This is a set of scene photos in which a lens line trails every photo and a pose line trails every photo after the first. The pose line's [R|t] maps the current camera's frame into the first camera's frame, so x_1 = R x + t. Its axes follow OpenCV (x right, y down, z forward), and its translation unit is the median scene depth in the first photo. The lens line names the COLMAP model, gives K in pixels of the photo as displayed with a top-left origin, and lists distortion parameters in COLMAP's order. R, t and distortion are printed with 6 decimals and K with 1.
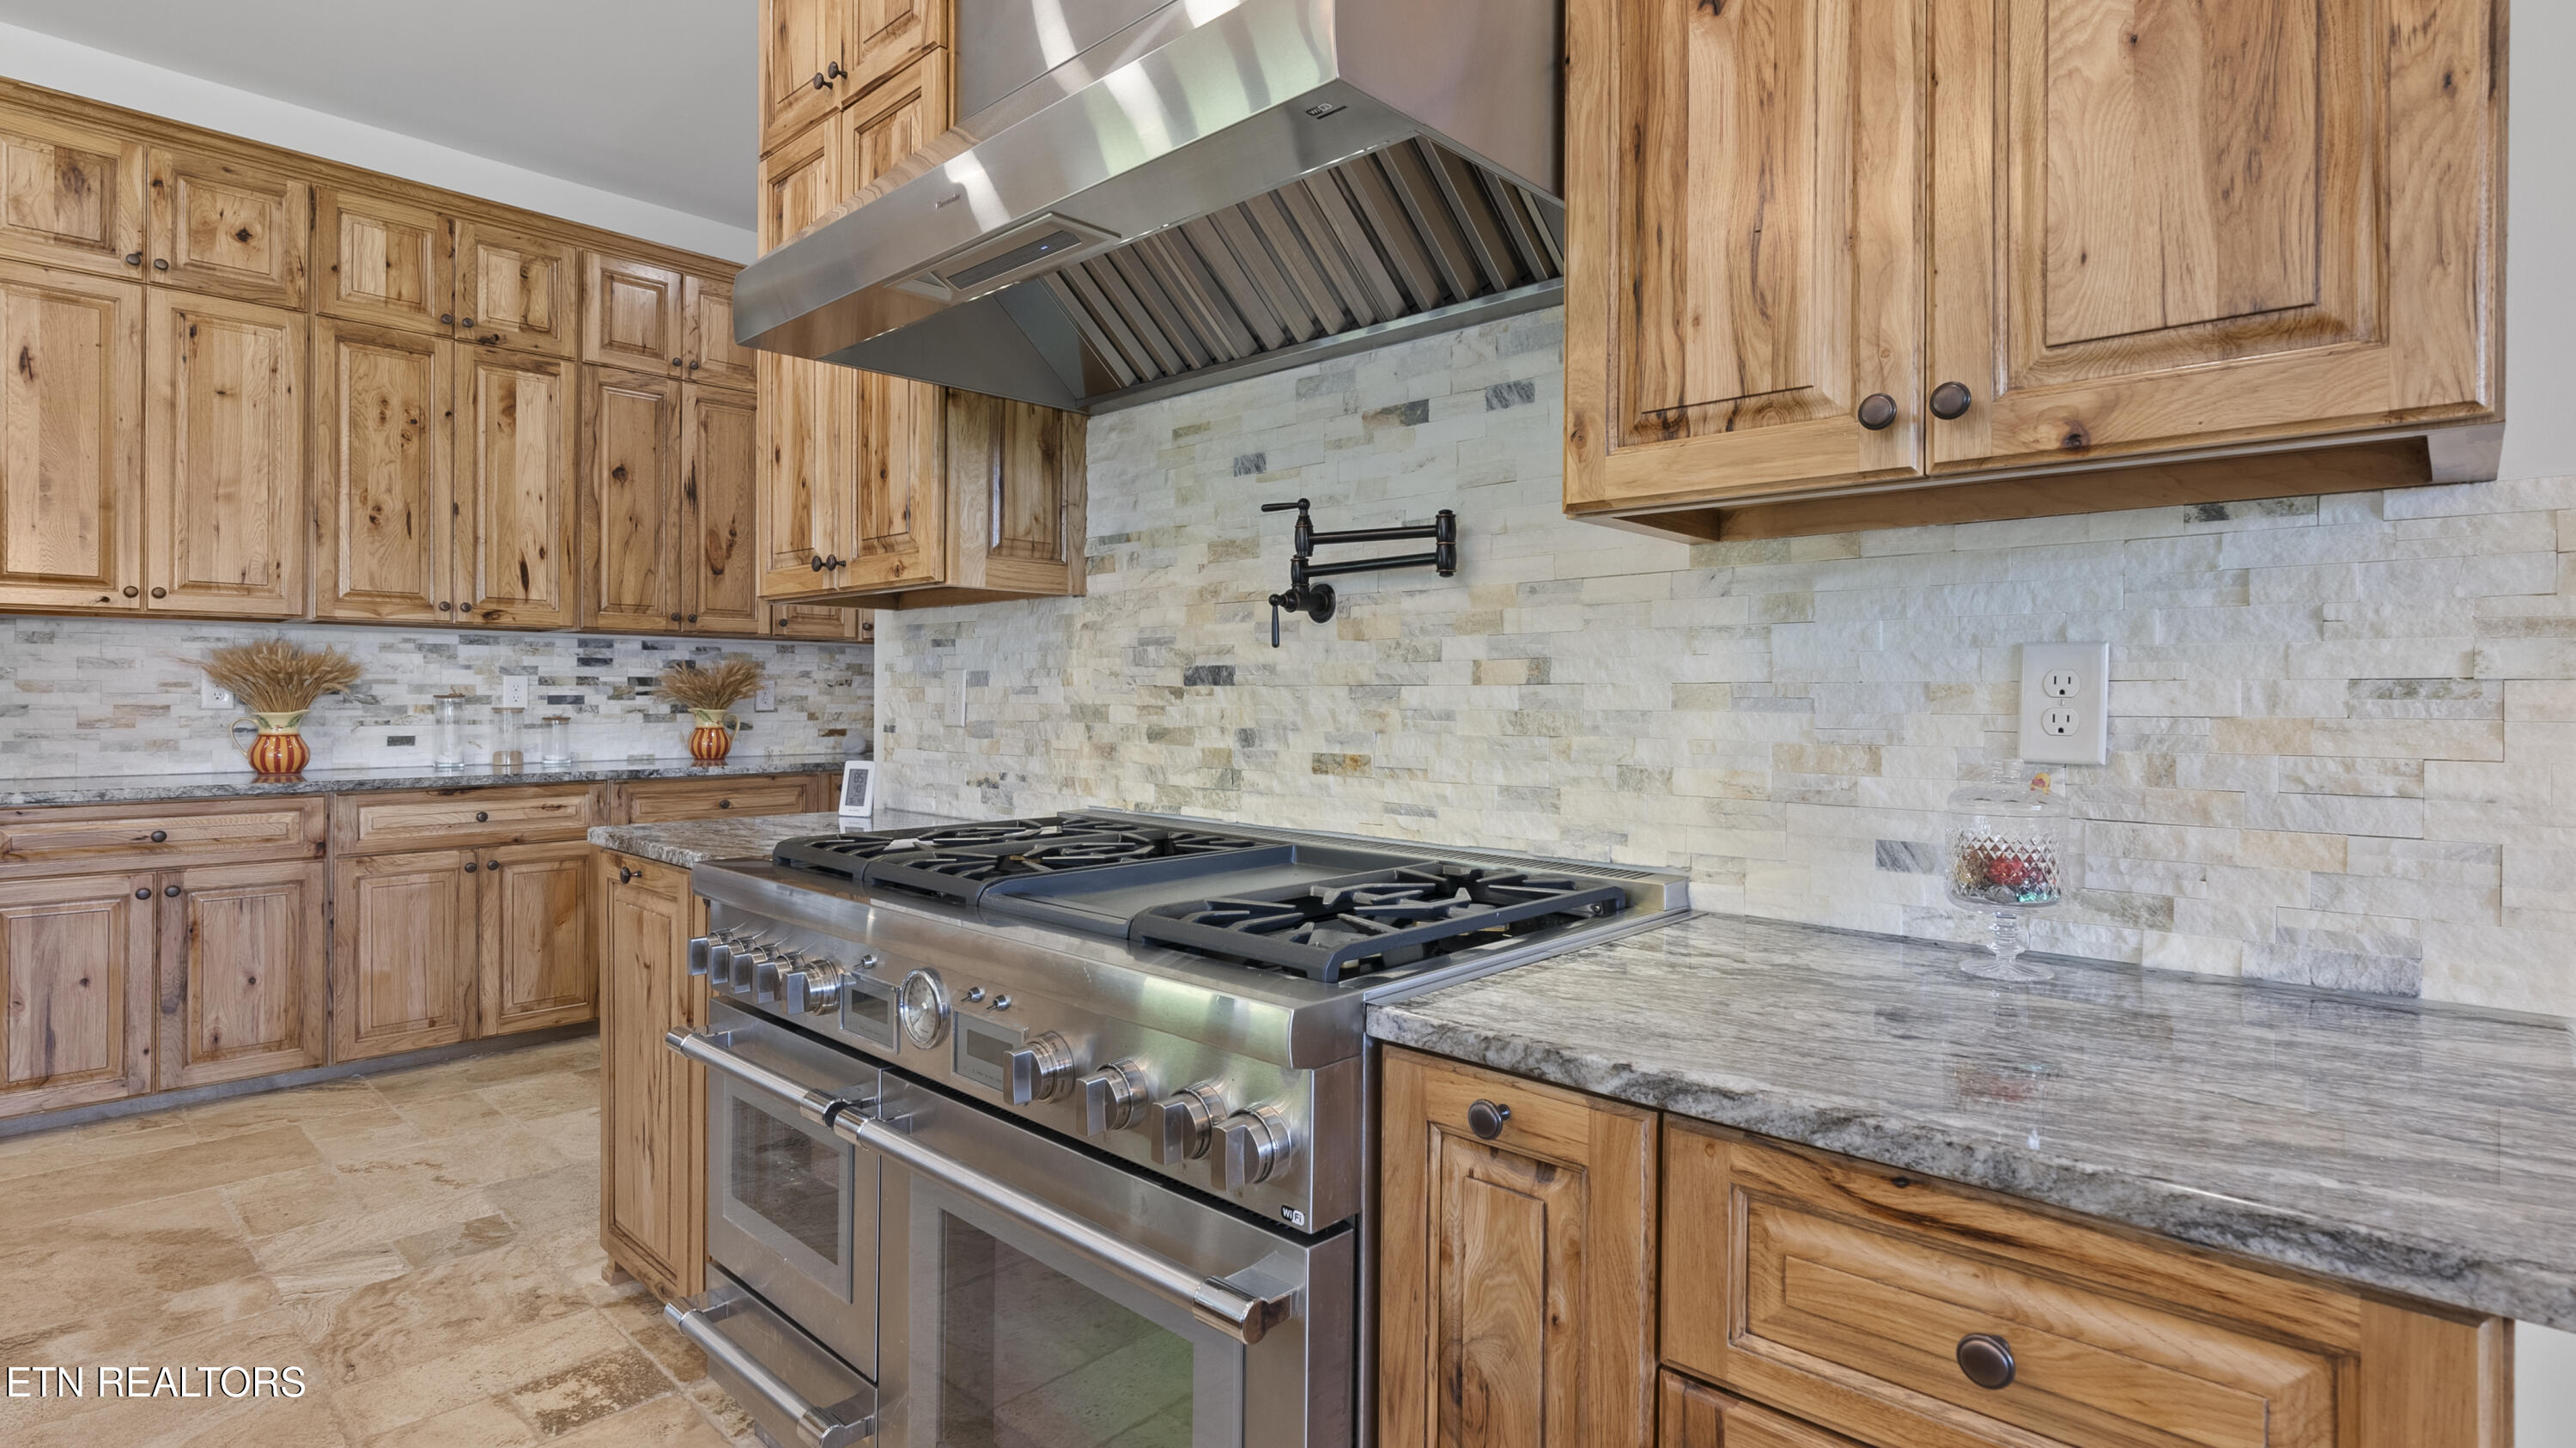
lens RADIAL K [[1250.4, 0, 1293.7], [0, 1250.4, 697.2], [0, 0, 1]] dist [-0.014872, 0.005691]
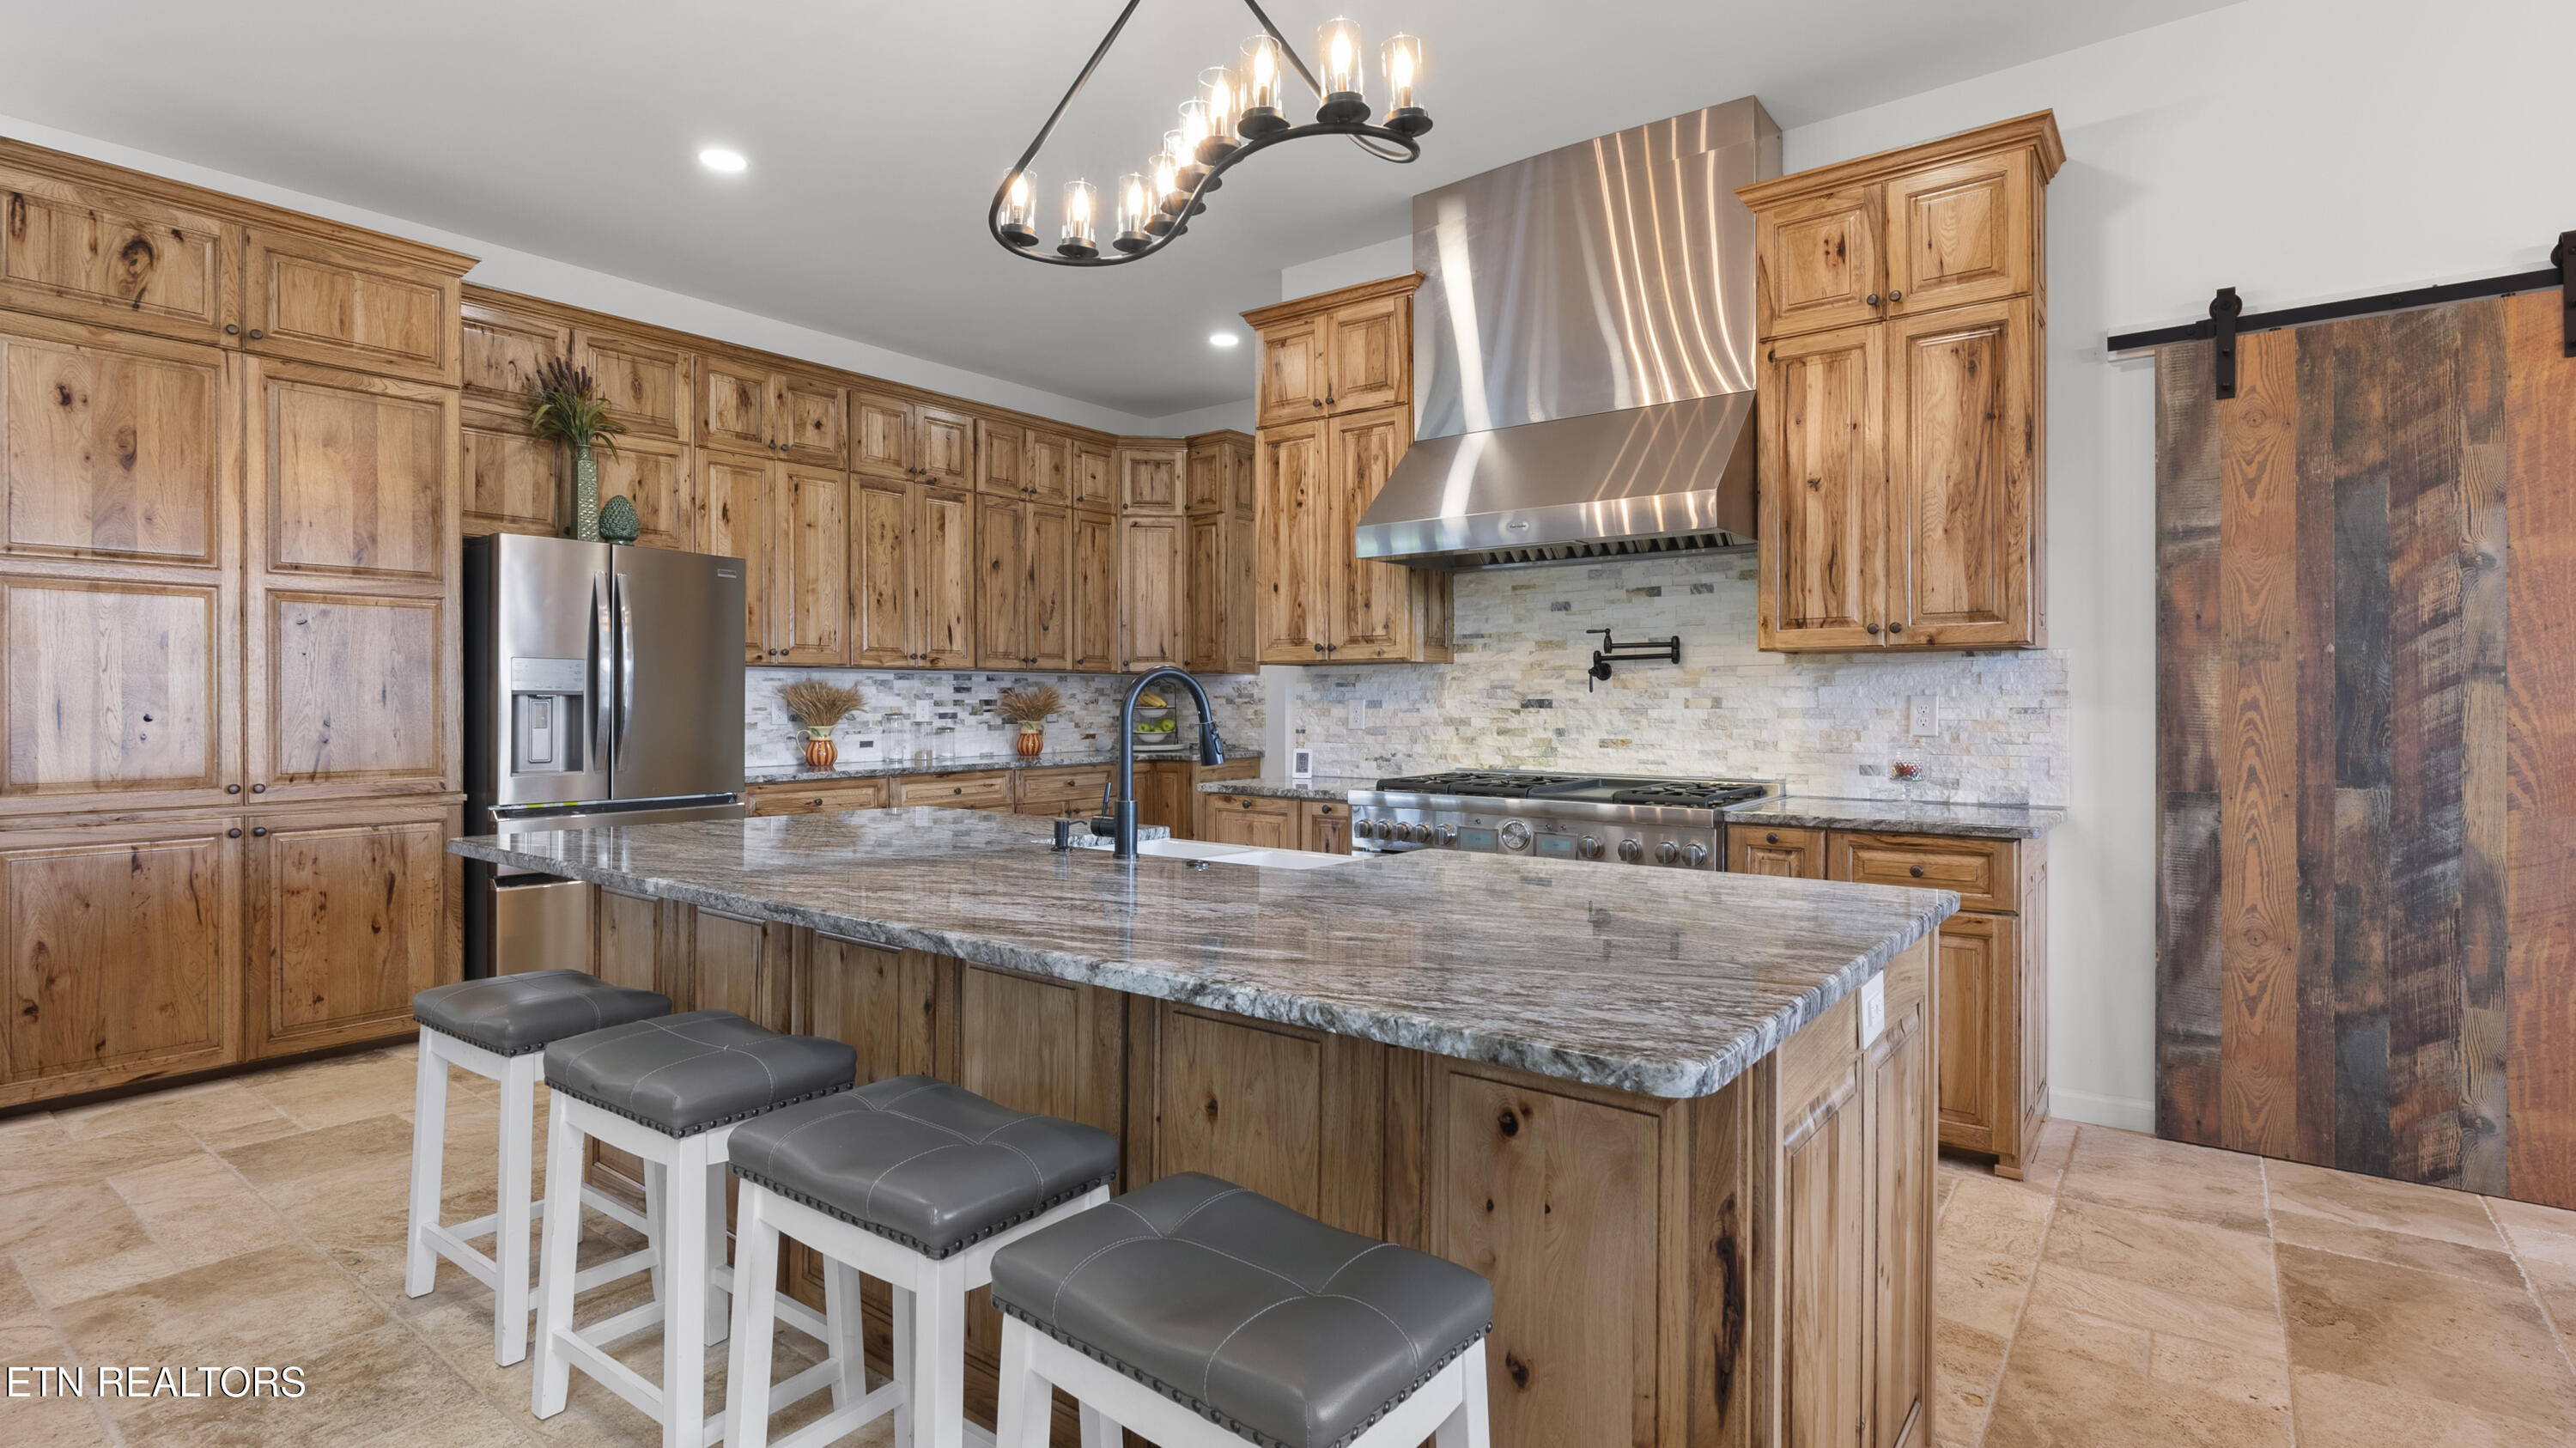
lens RADIAL K [[1216.7, 0, 1284.9], [0, 1216.7, 704.7], [0, 0, 1]] dist [-0.013273, 0.006071]
pose [[0.995187, -0.008894, 0.097590, -0.454744], [0.008652, 0.999958, 0.002900, -0.016527], [-0.097612, -0.002042, 0.995222, -0.666239]]
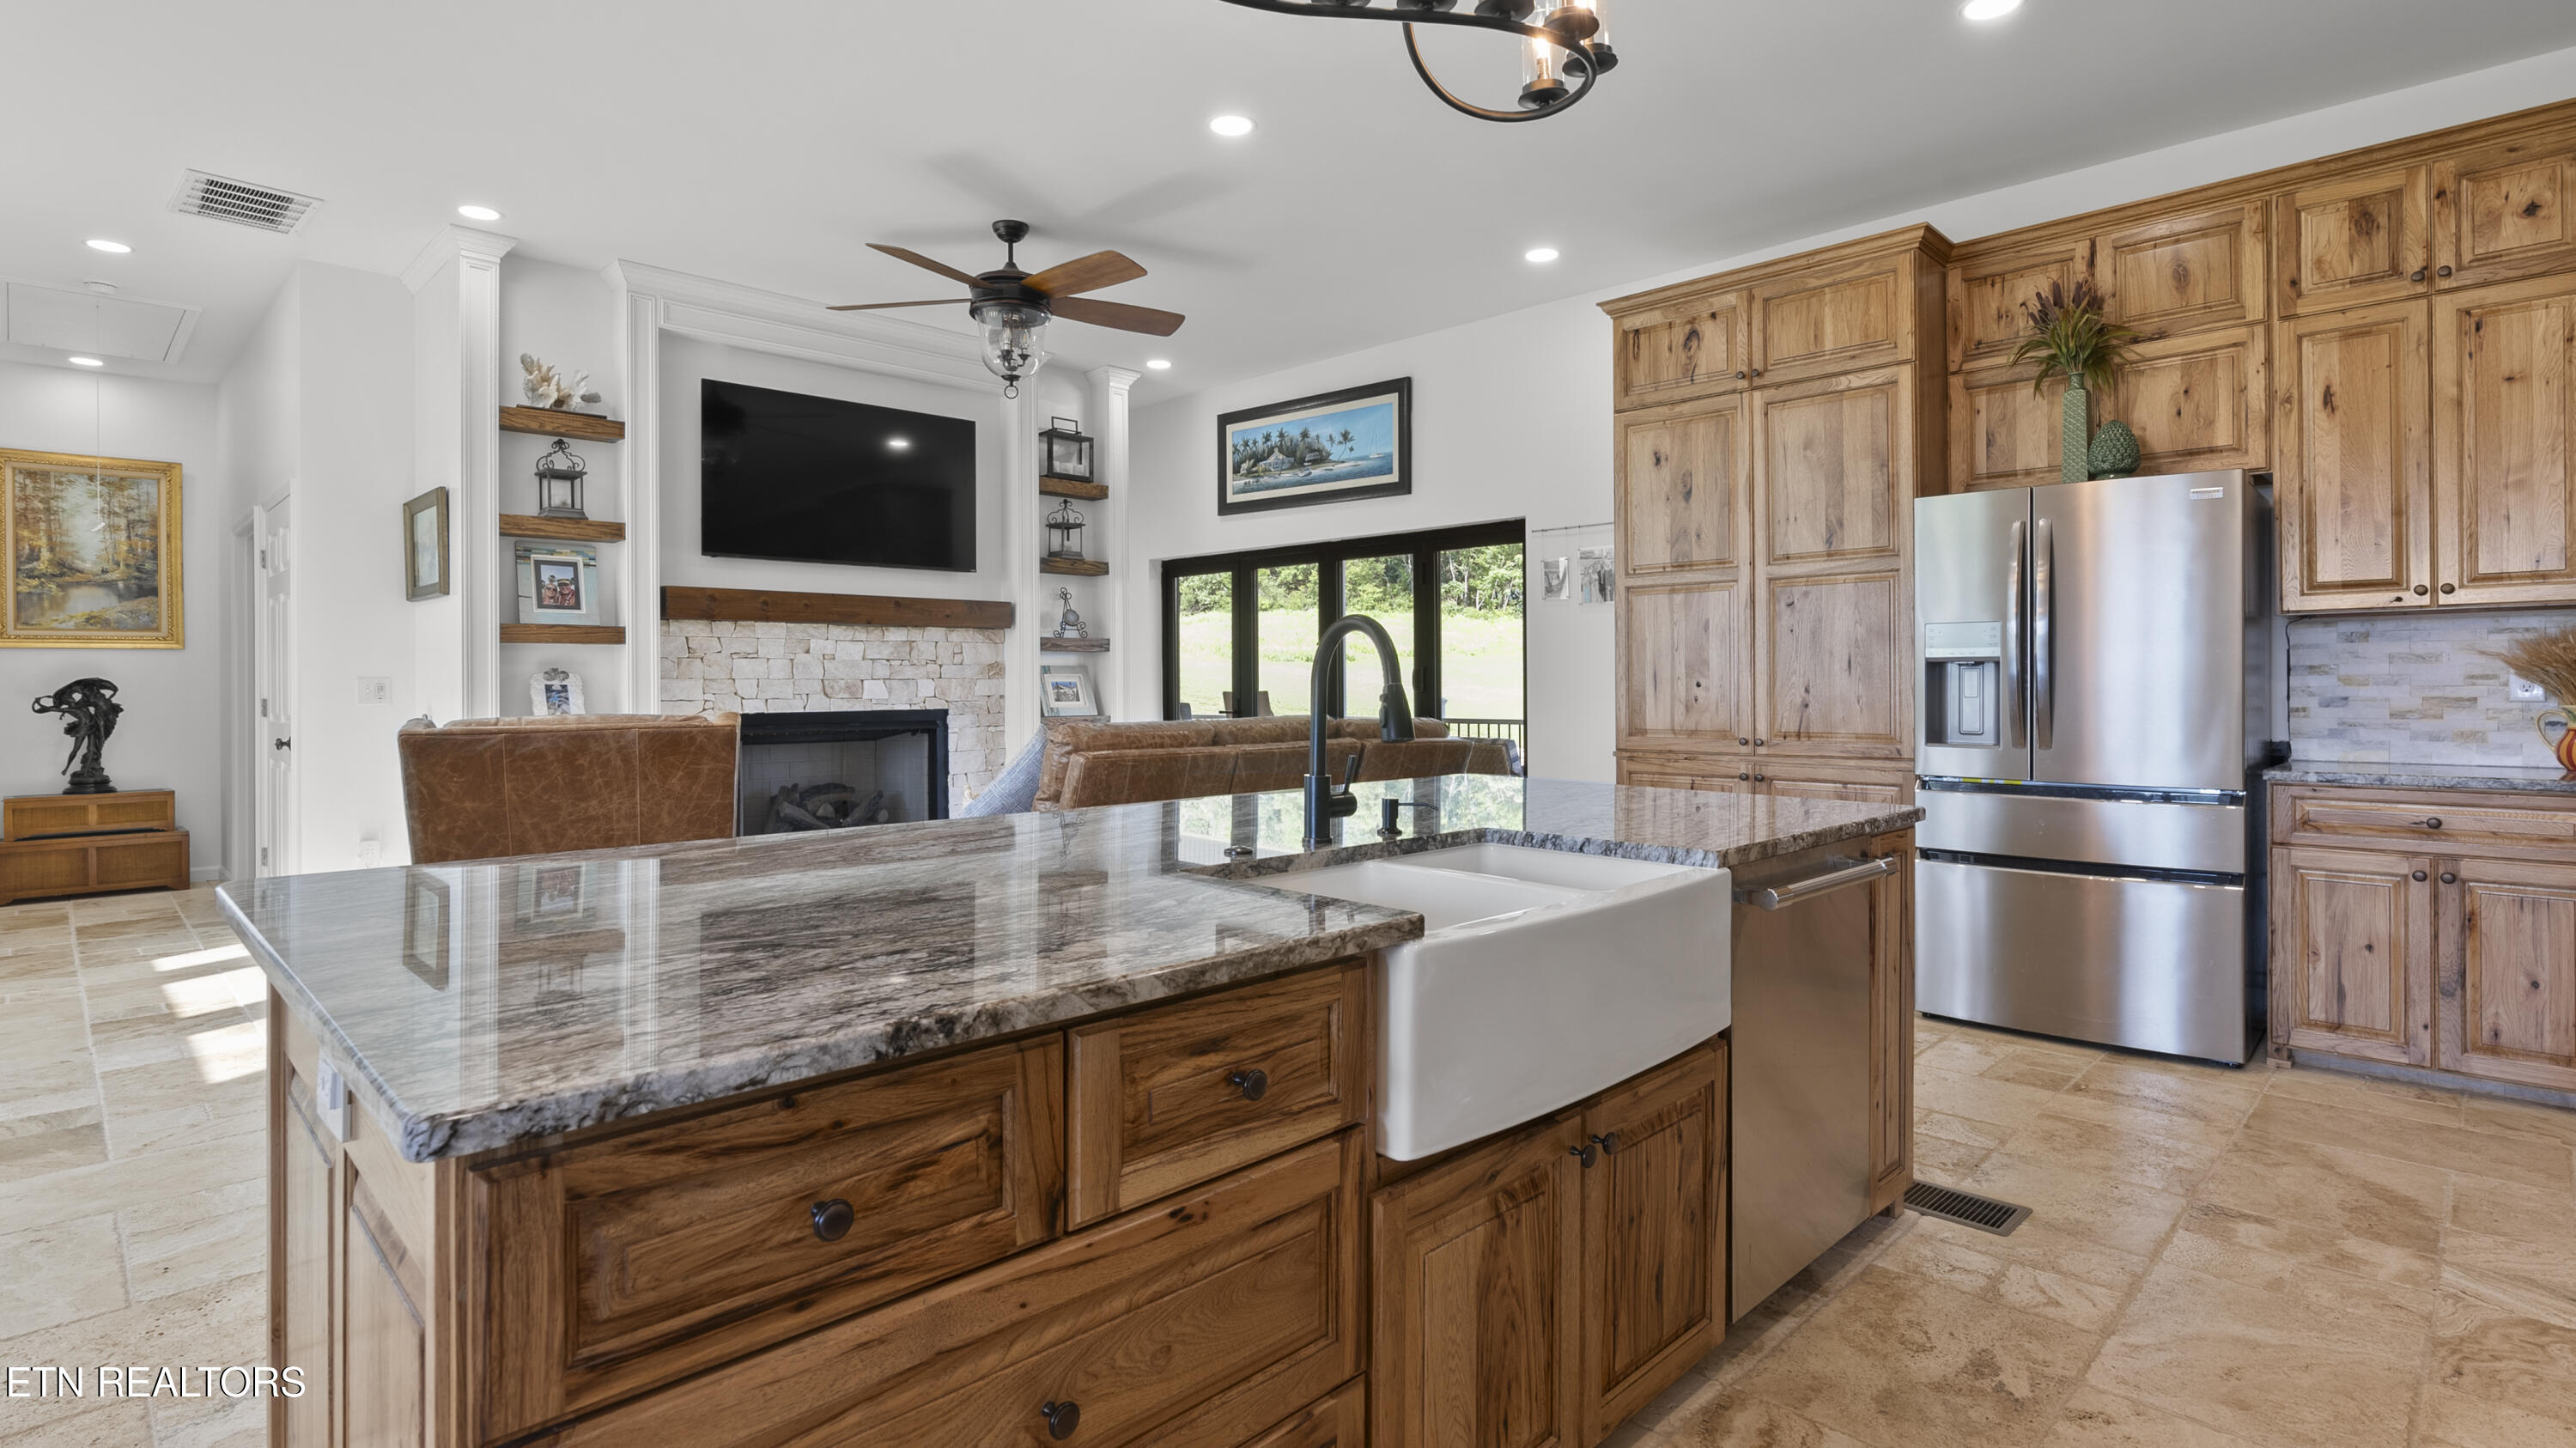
lens RADIAL K [[1258.9, 0, 1293.4], [0, 1258.9, 681.0], [0, 0, 1]] dist [-0.001402, 0.000345]
pose [[-0.026338, -0.010658, -0.999596, 0.167787], [0.003946, 0.999934, -0.010766, 0.000386], [0.999645, -0.004228, -0.026294, 0.069633]]
